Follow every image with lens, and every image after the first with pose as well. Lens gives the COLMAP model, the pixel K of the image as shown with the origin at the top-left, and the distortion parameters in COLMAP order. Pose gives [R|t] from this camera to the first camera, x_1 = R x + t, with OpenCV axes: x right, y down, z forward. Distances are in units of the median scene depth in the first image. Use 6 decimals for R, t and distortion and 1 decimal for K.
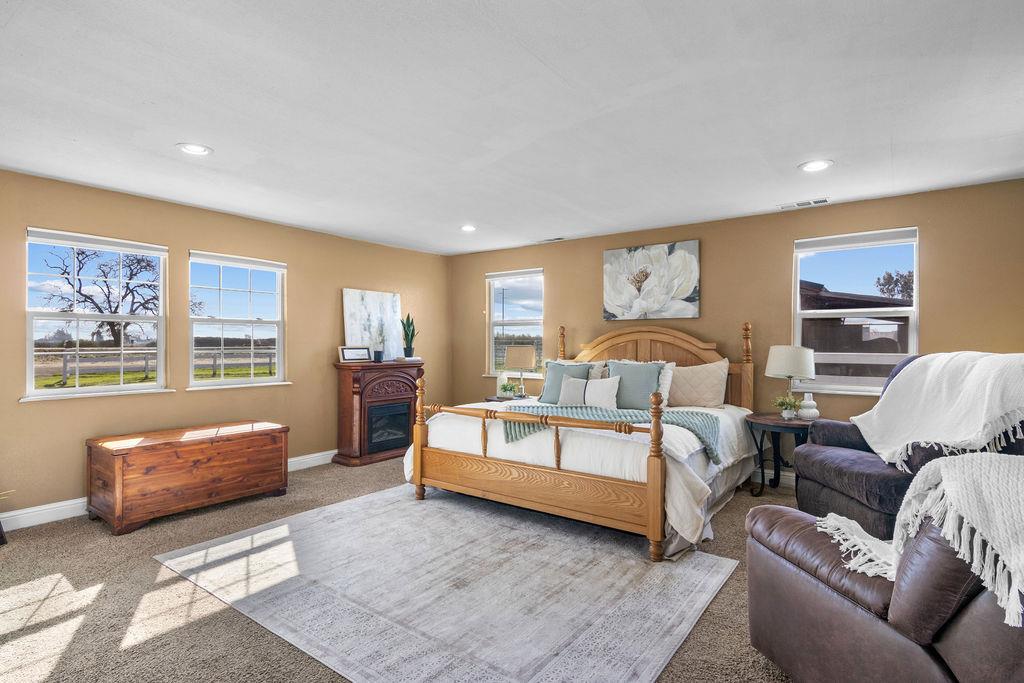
lens RADIAL K [[503.0, 0, 501.0], [0, 503.0, 349.7], [0, 0, 1]] dist [0.000013, -0.000183]
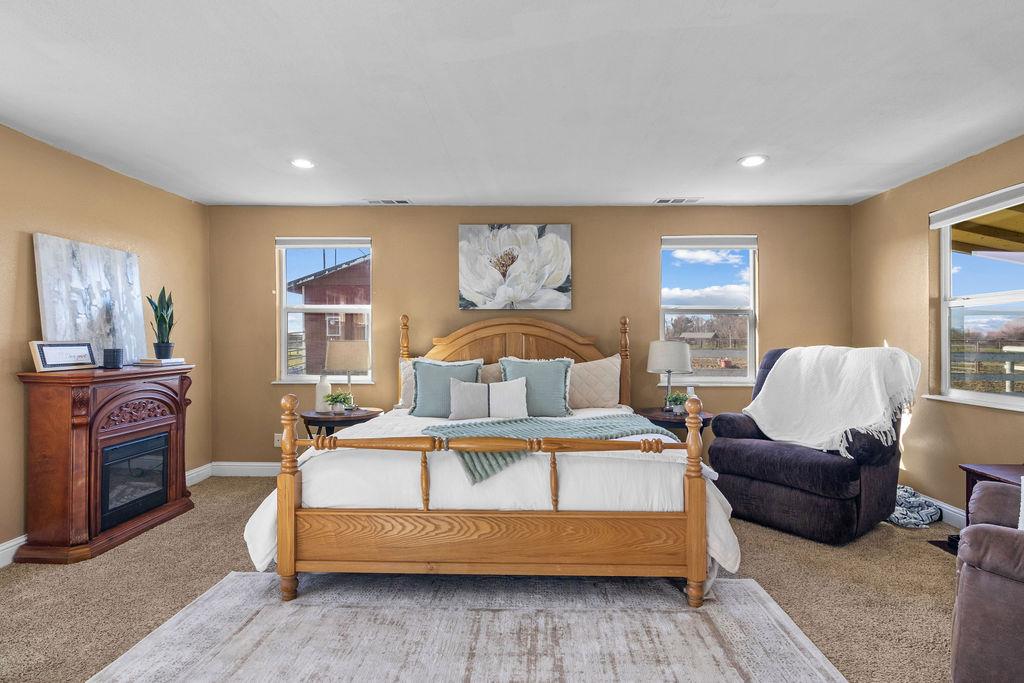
lens RADIAL K [[529.4, 0, 512.0], [0, 529.4, 341.5], [0, 0, 1]] dist [0.001513, -0.000107]
pose [[0.819345, -0.001602, 0.573298, -0.243066], [0.003376, 0.999992, -0.002031, -0.003875], [-0.573290, 0.003599, 0.819345, 0.265459]]
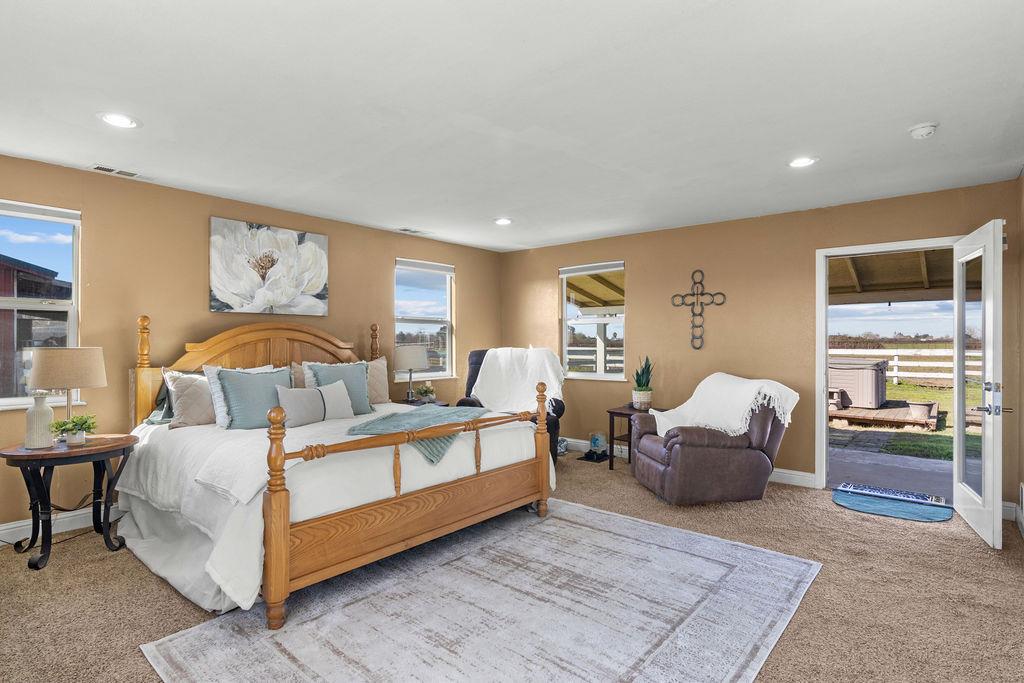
lens RADIAL K [[519.4, 0, 512.0], [0, 519.4, 341.5], [0, 0, 1]] dist [0.000517, -0.000009]
pose [[0.077156, -0.000540, 0.997019, -0.568470], [0.009216, 0.999958, -0.000172, -0.010840], [-0.996976, 0.009202, 0.077157, 0.554565]]
